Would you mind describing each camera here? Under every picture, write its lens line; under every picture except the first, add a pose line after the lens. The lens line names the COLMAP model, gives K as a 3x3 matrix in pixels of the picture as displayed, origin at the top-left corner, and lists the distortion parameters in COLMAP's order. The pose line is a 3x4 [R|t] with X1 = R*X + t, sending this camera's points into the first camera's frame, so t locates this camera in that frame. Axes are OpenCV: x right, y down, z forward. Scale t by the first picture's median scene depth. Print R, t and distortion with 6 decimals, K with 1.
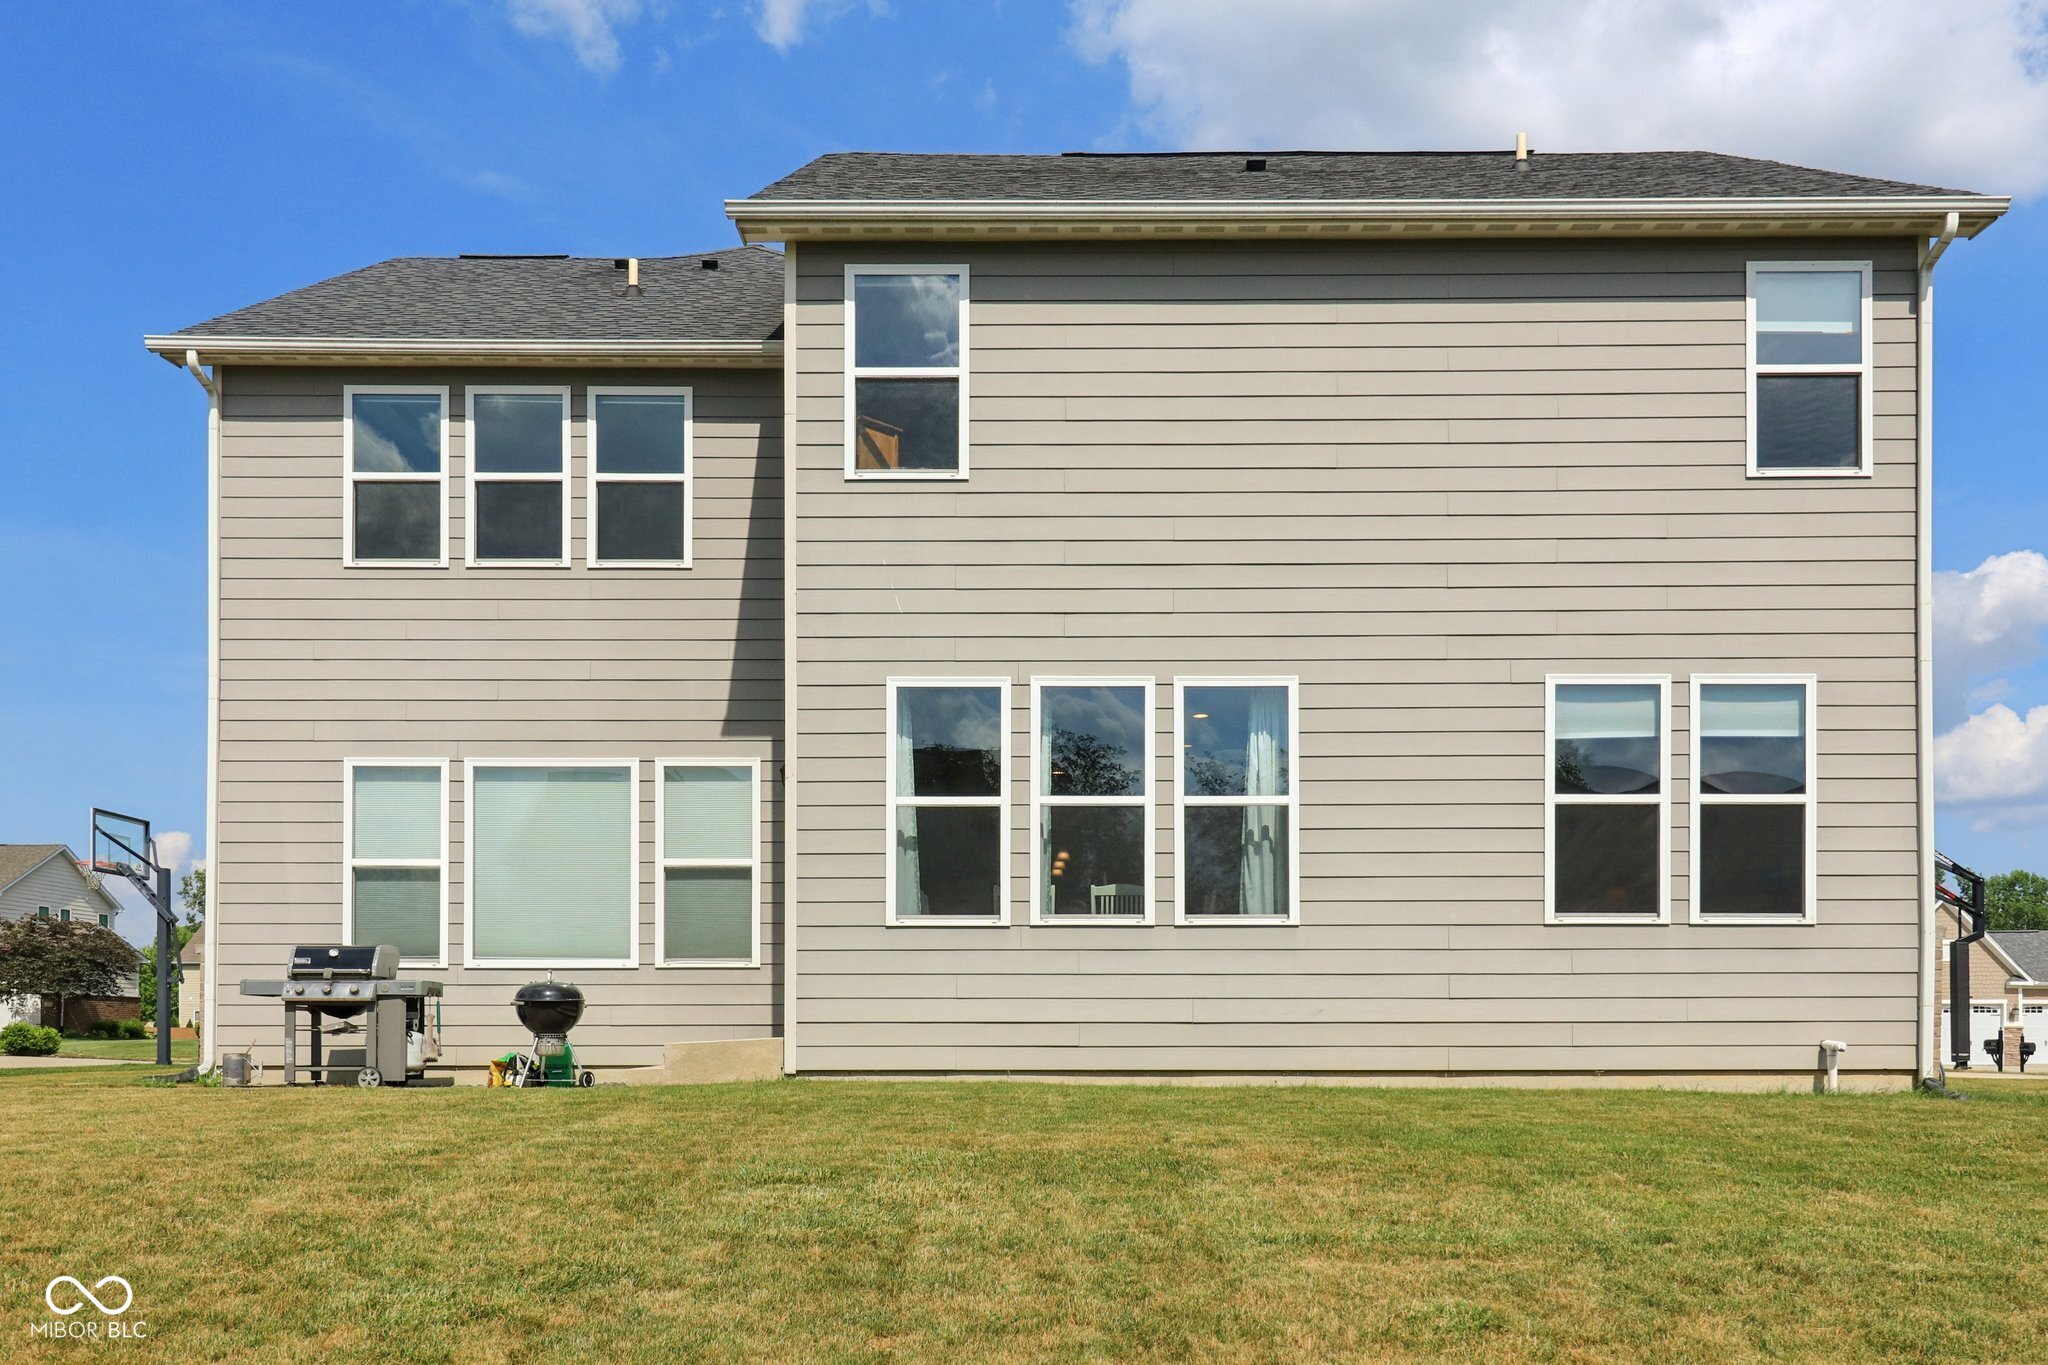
lens RADIAL K [[1701.4, 0, 1025.3], [0, 1701.4, 681.9], [0, 0, 1]] dist [-0.004861, -0.004916]
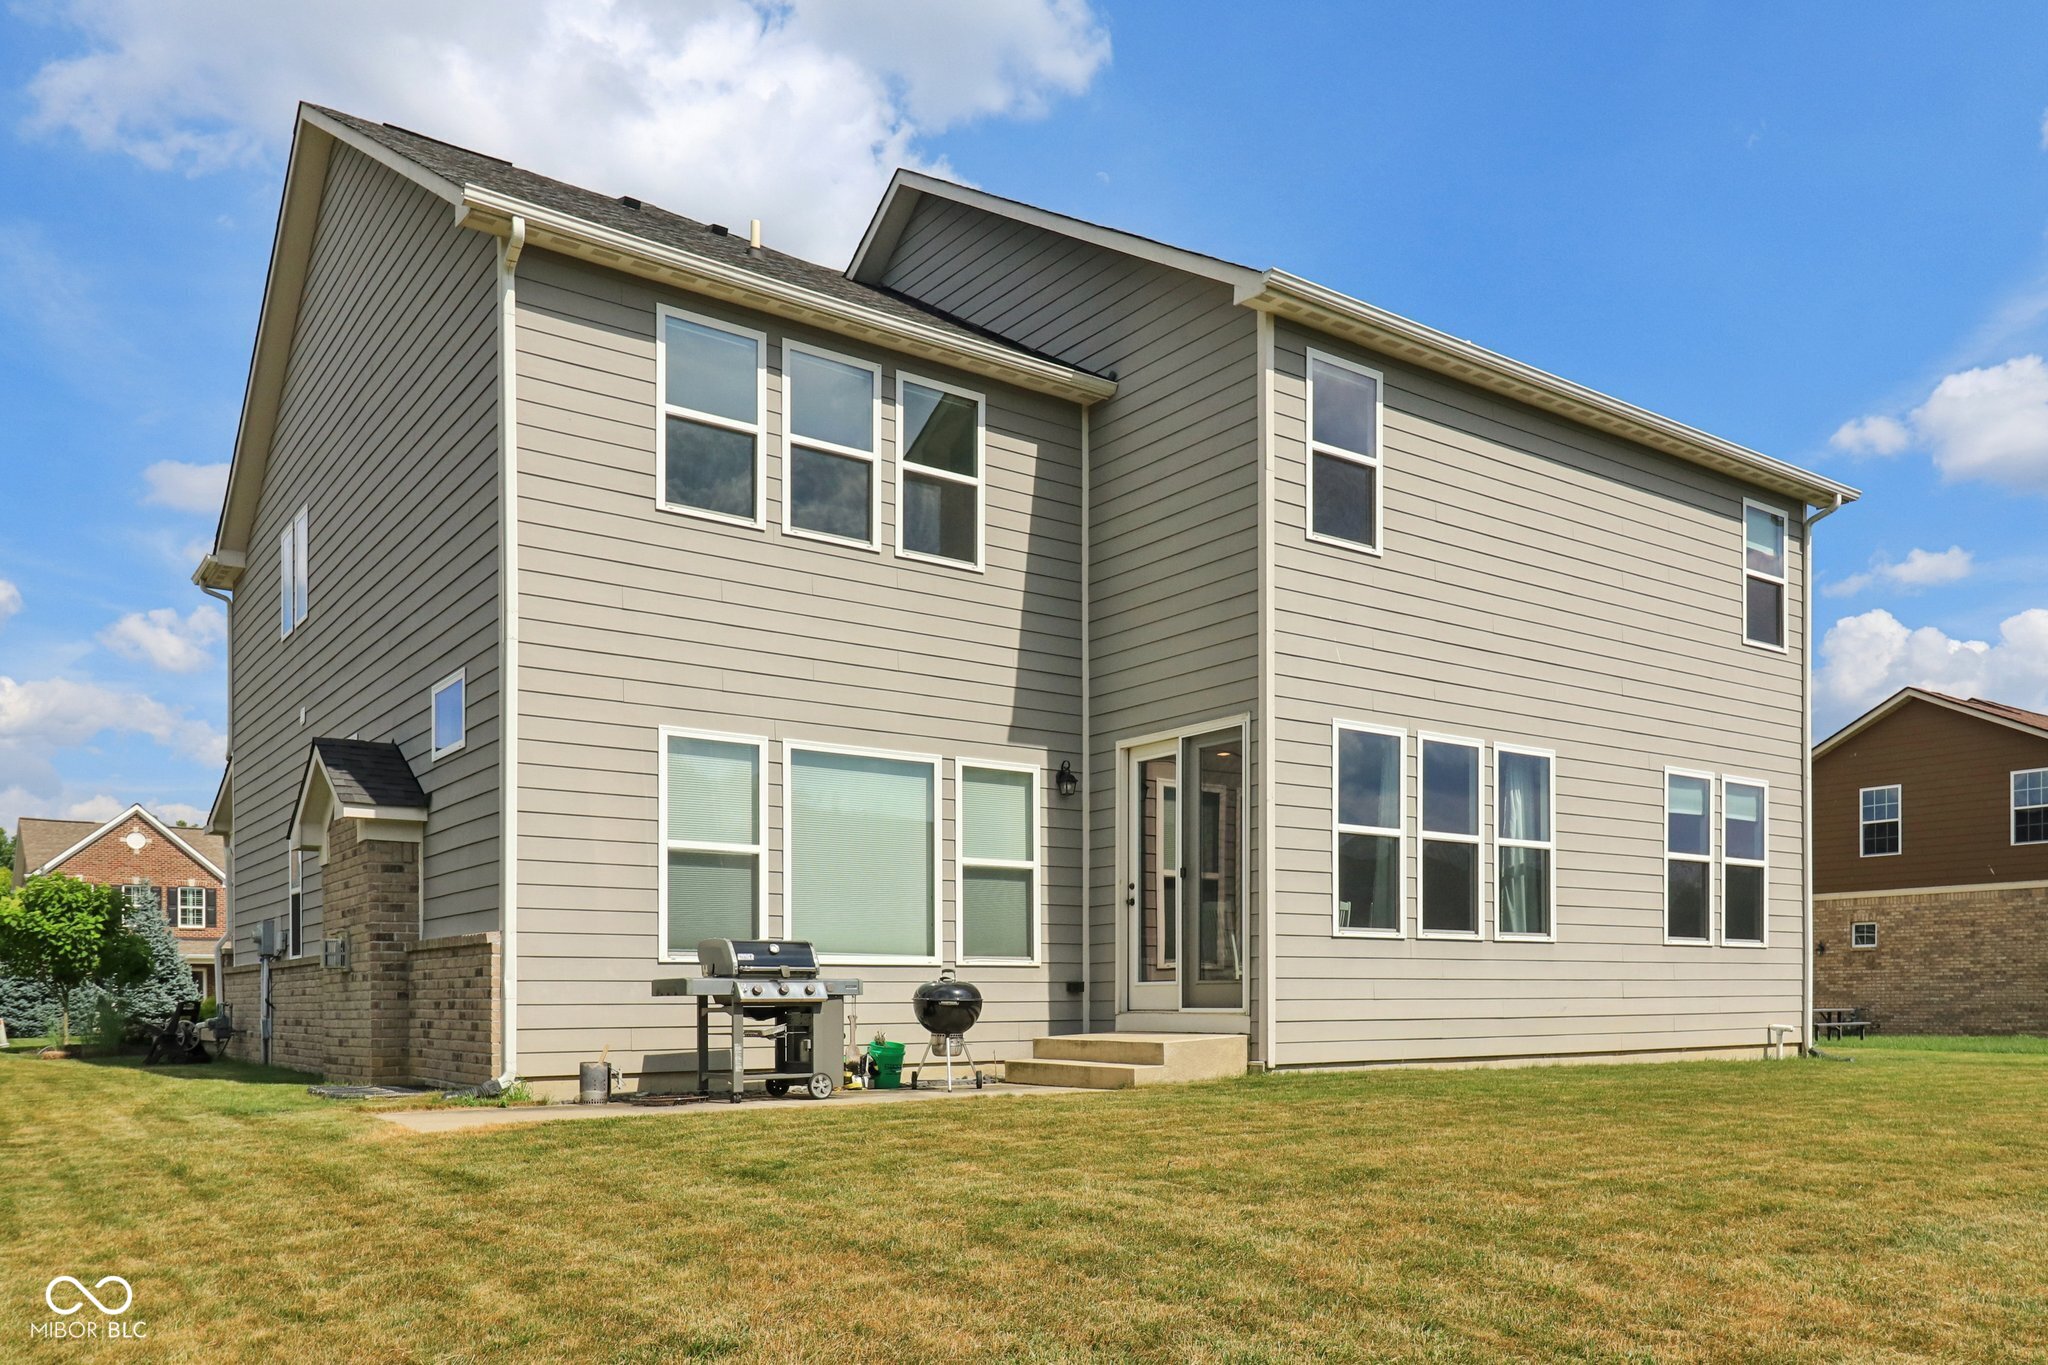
lens RADIAL K [[1562.7, 0, 1022.3], [0, 1562.7, 700.0], [0, 0, 1]] dist [-0.015886, -0.009683]
pose [[0.799830, 0.110487, 0.589970, -0.823858], [-0.116109, 0.992827, -0.028522, 0.037104], [-0.588889, -0.045689, 0.806921, 0.261381]]
